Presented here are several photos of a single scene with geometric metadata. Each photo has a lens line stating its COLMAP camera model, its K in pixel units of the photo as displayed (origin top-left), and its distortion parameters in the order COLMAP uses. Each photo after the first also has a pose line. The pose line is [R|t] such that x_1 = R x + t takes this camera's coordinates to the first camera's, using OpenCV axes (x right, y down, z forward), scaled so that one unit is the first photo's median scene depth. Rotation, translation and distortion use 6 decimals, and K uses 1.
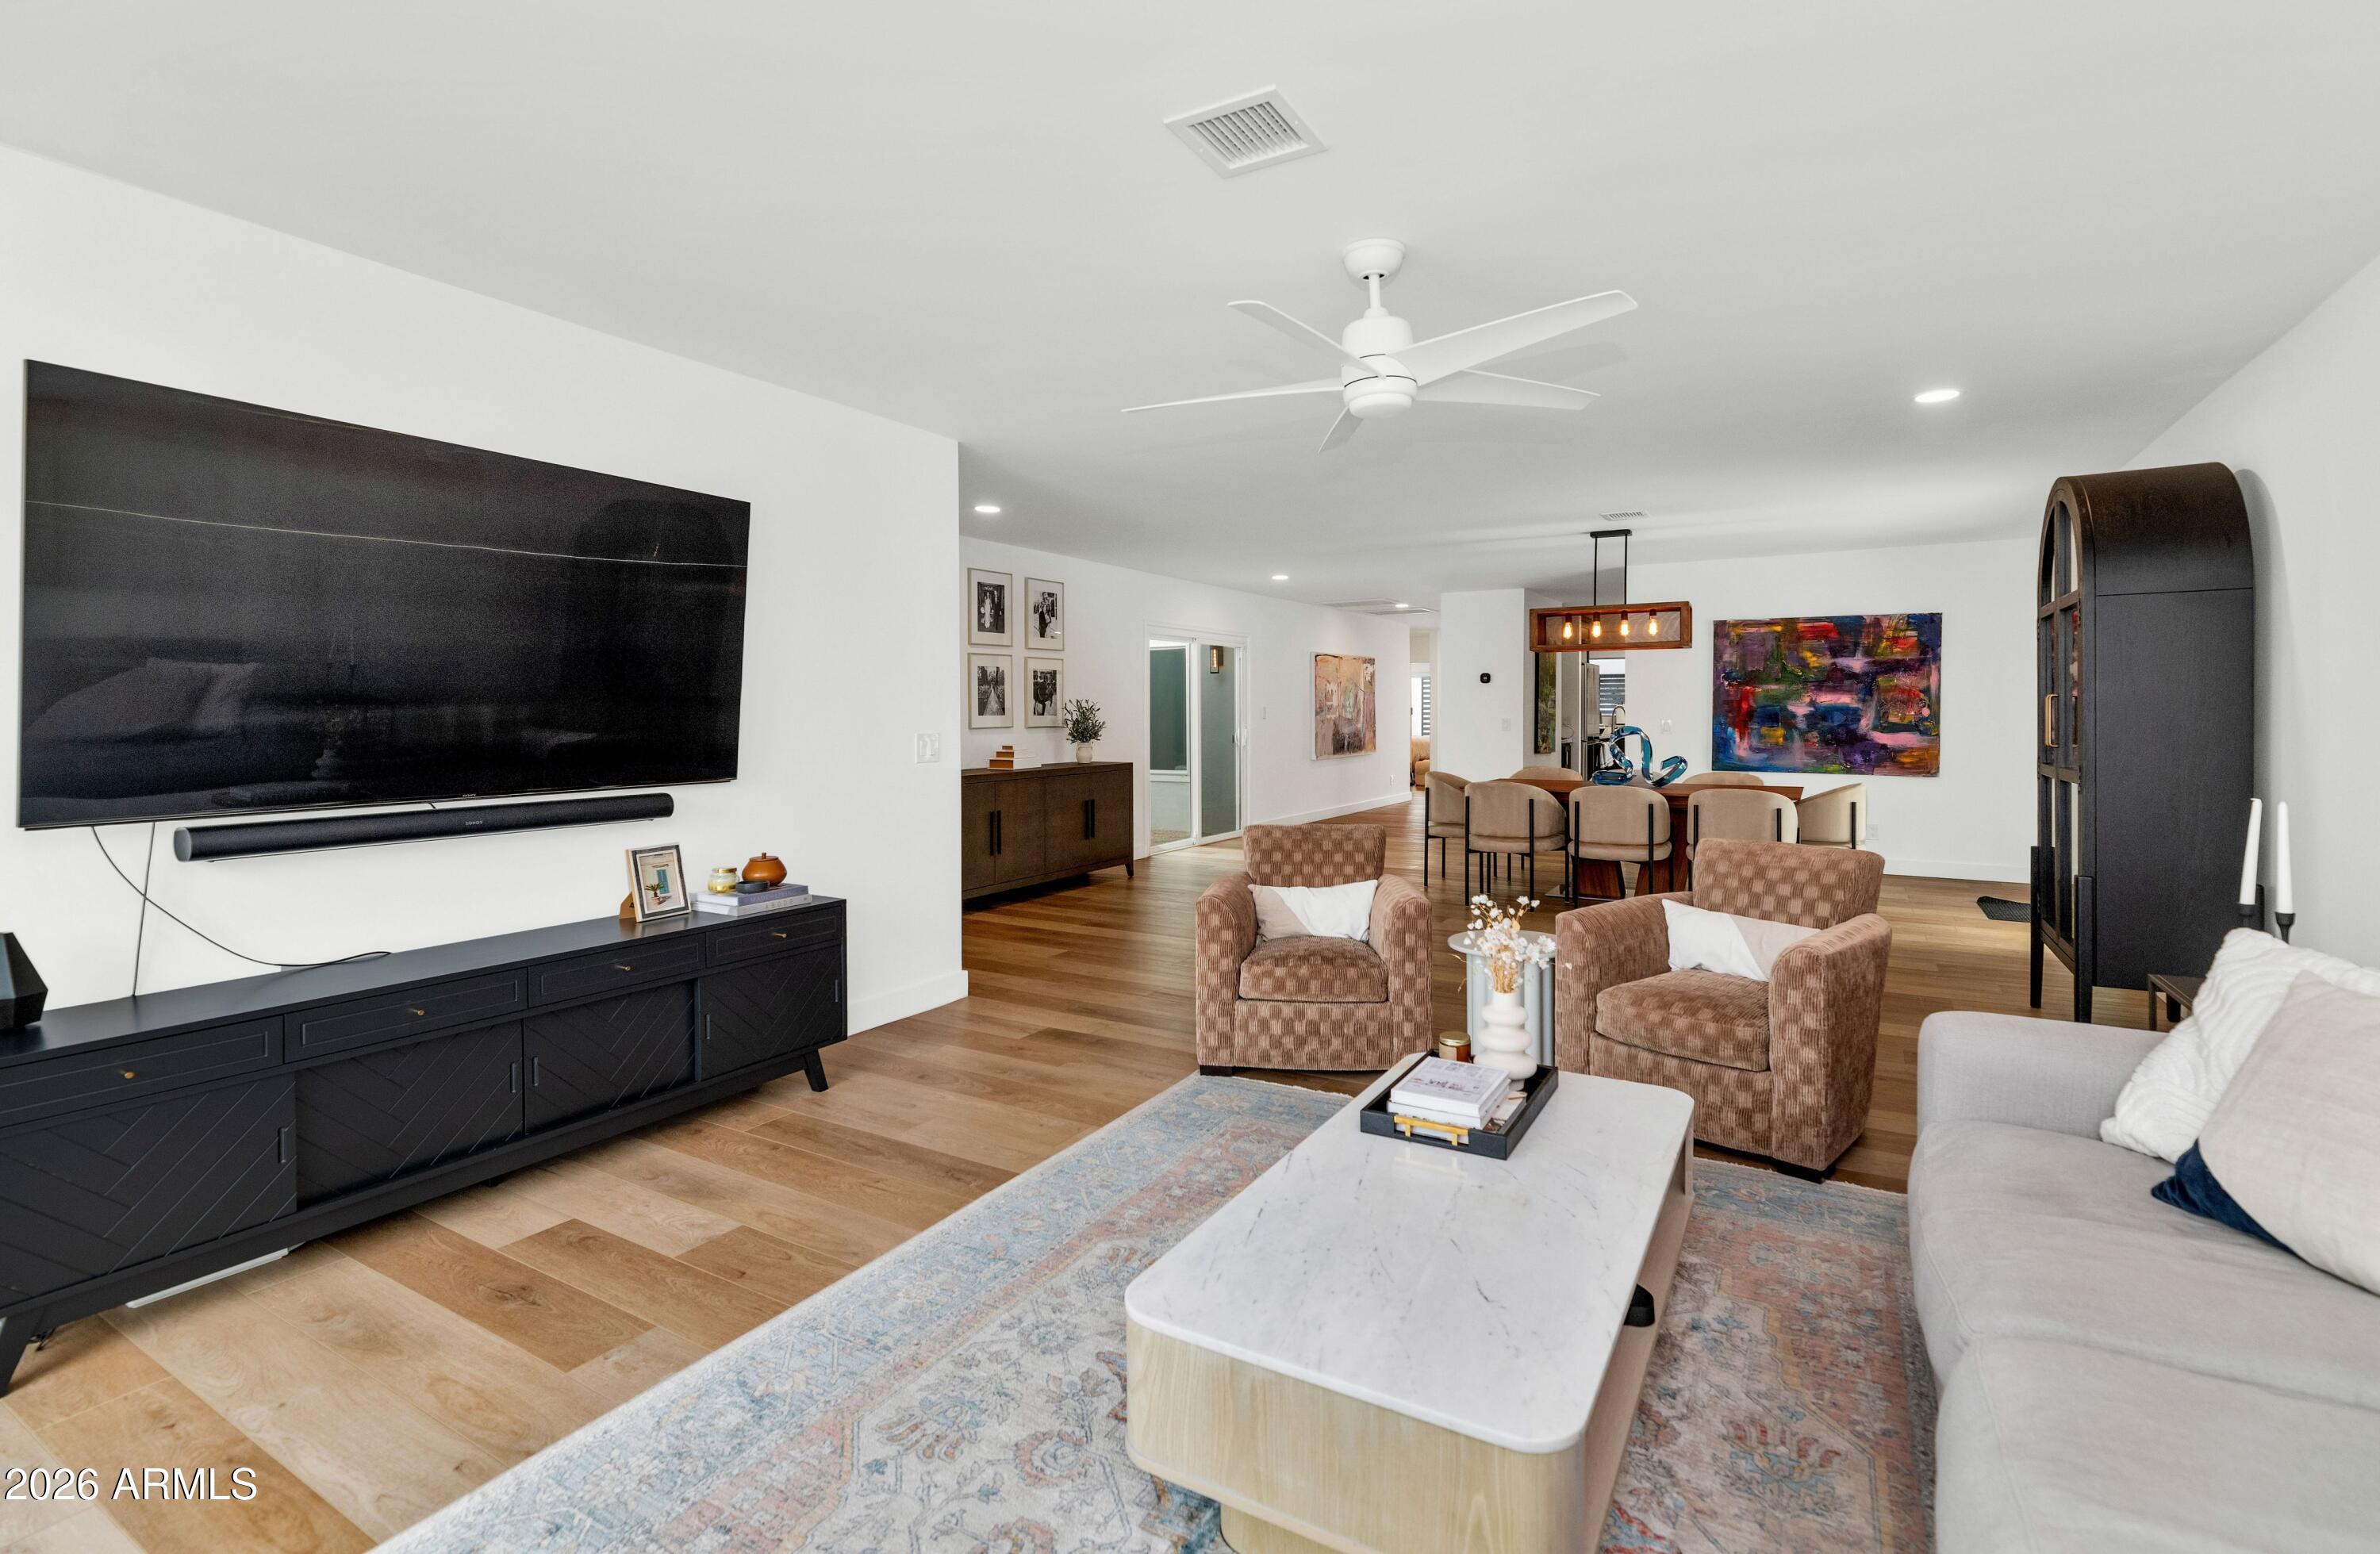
lens RADIAL K [[1094.1, 0, 1192.3], [0, 1094.1, 721.1], [0, 0, 1]] dist [0.000387, 0.000183]
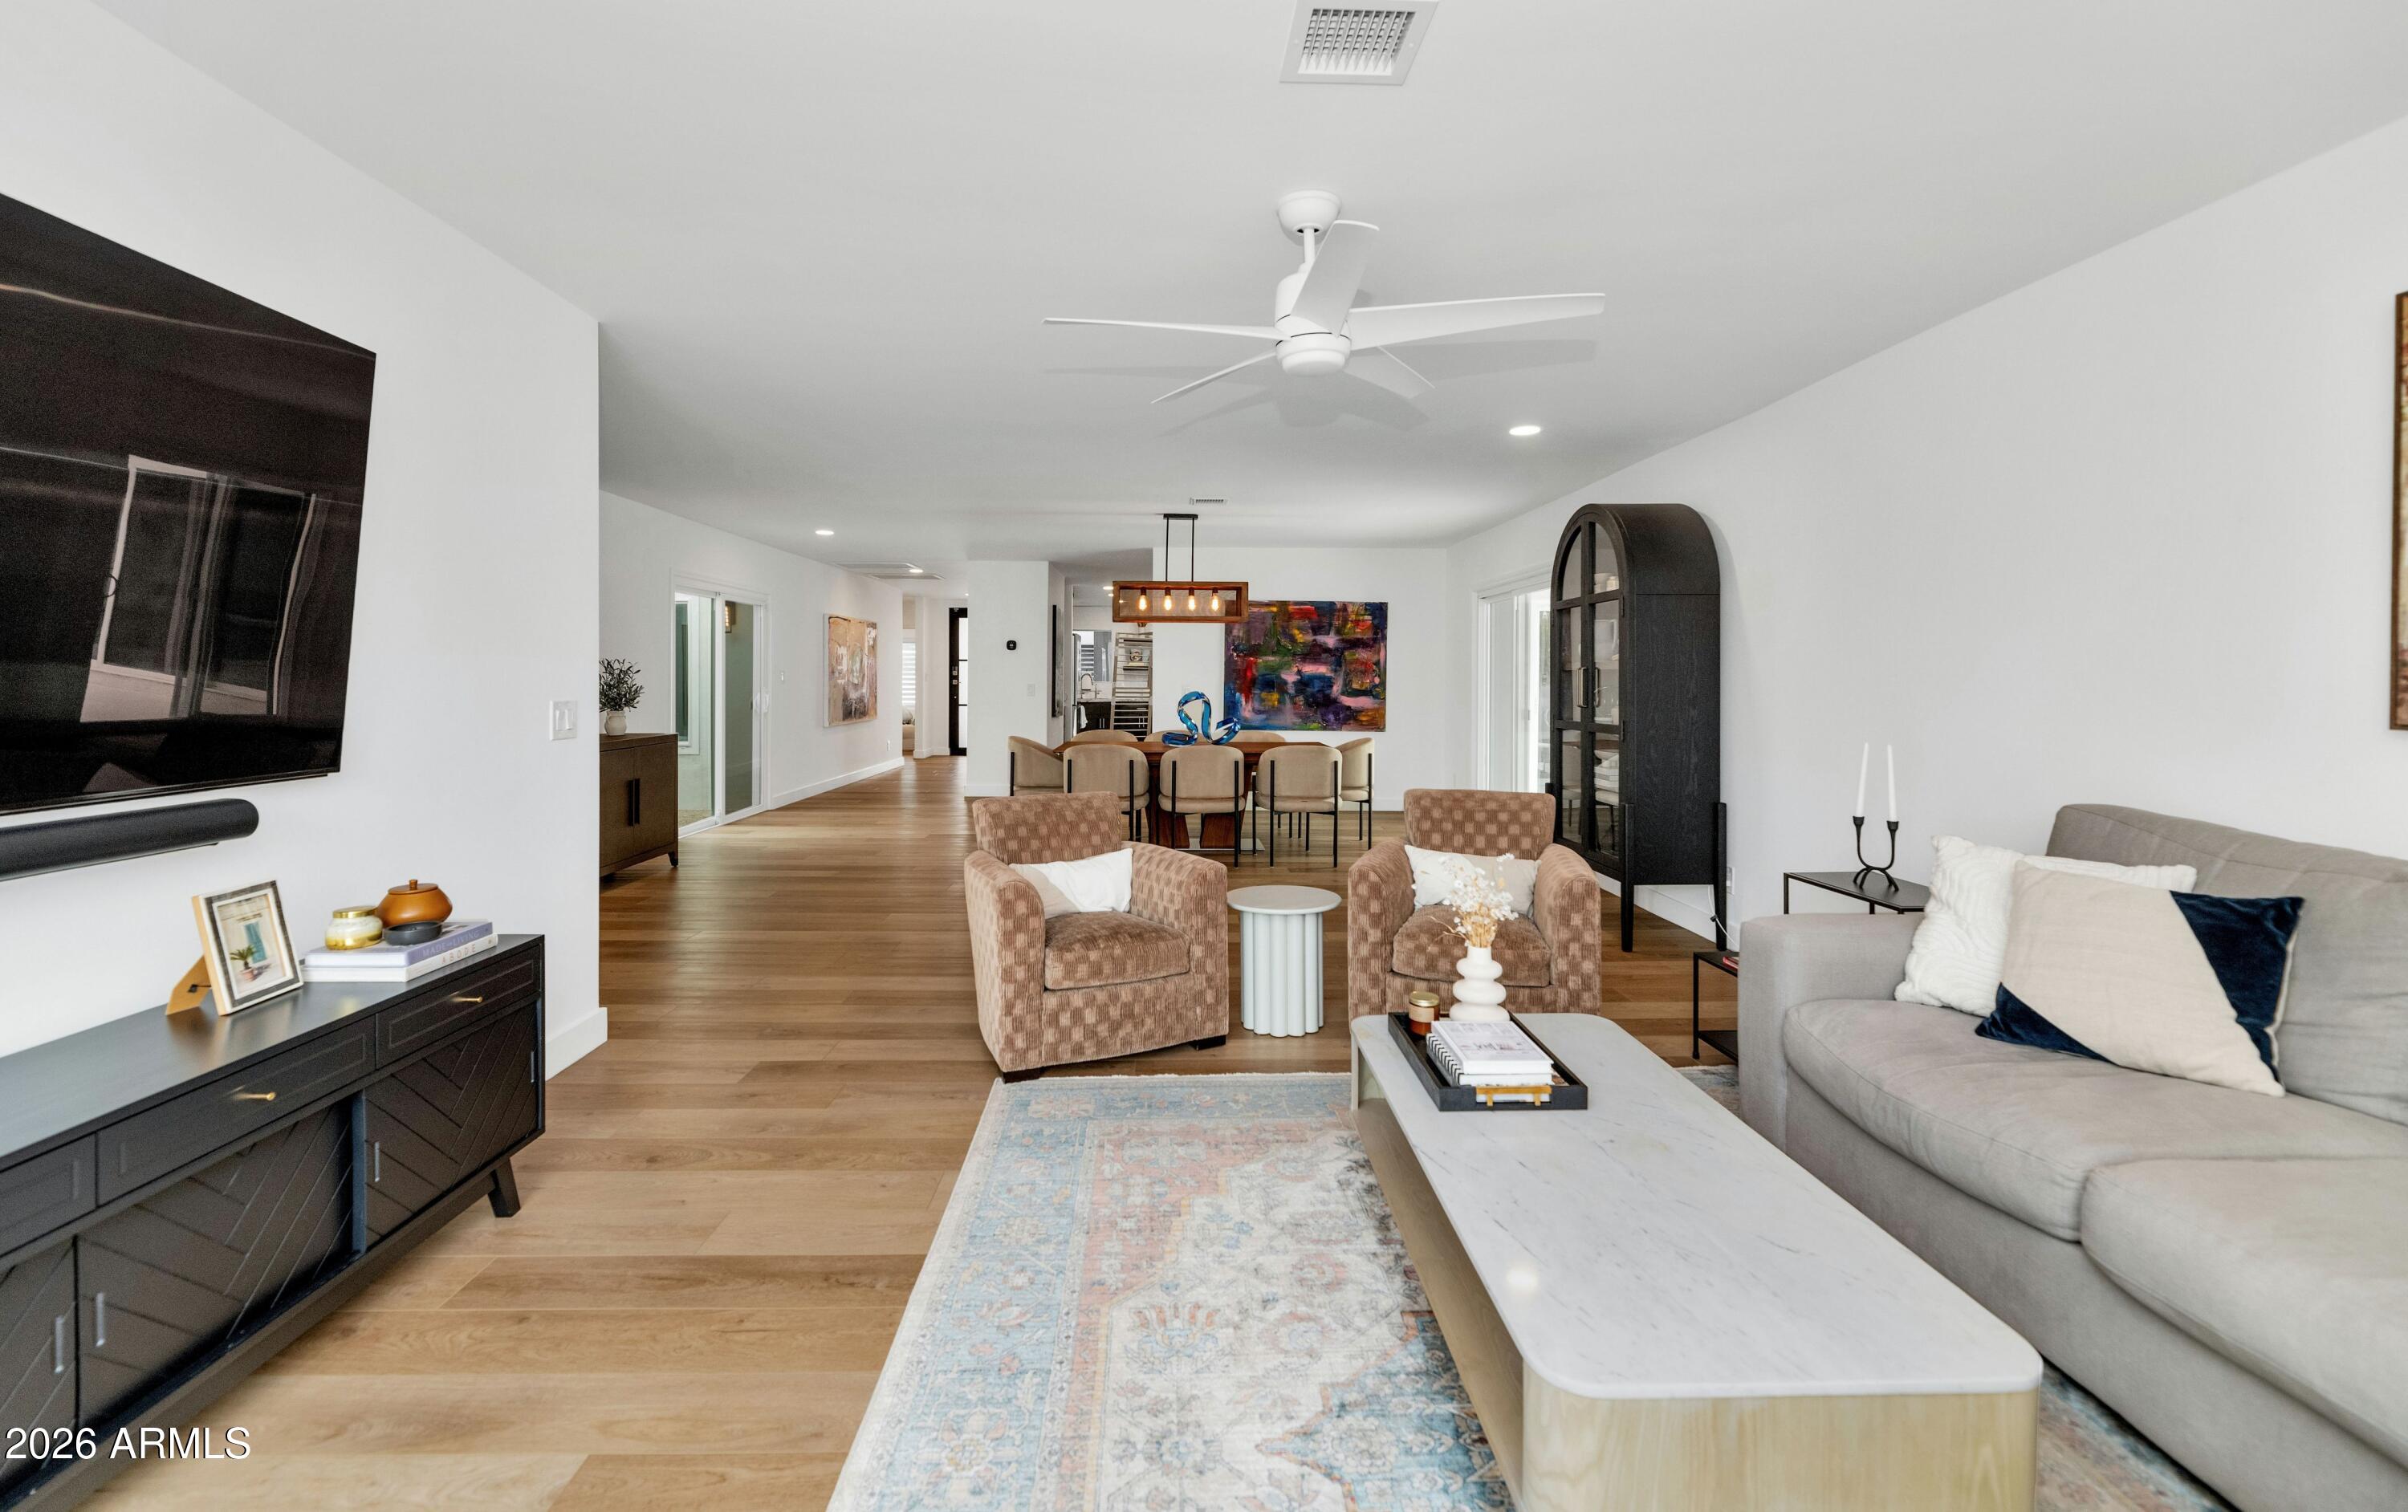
lens RADIAL K [[1040.3, 0, 1197.0], [0, 1040.3, 682.0], [0, 0, 1]] dist [-0.001784, -0.000315]
pose [[0.849022, 0.005194, 0.528332, -0.312506], [-0.002743, 0.999982, -0.005423, 0.001677], [-0.528351, 0.003155, 0.849020, 0.203580]]
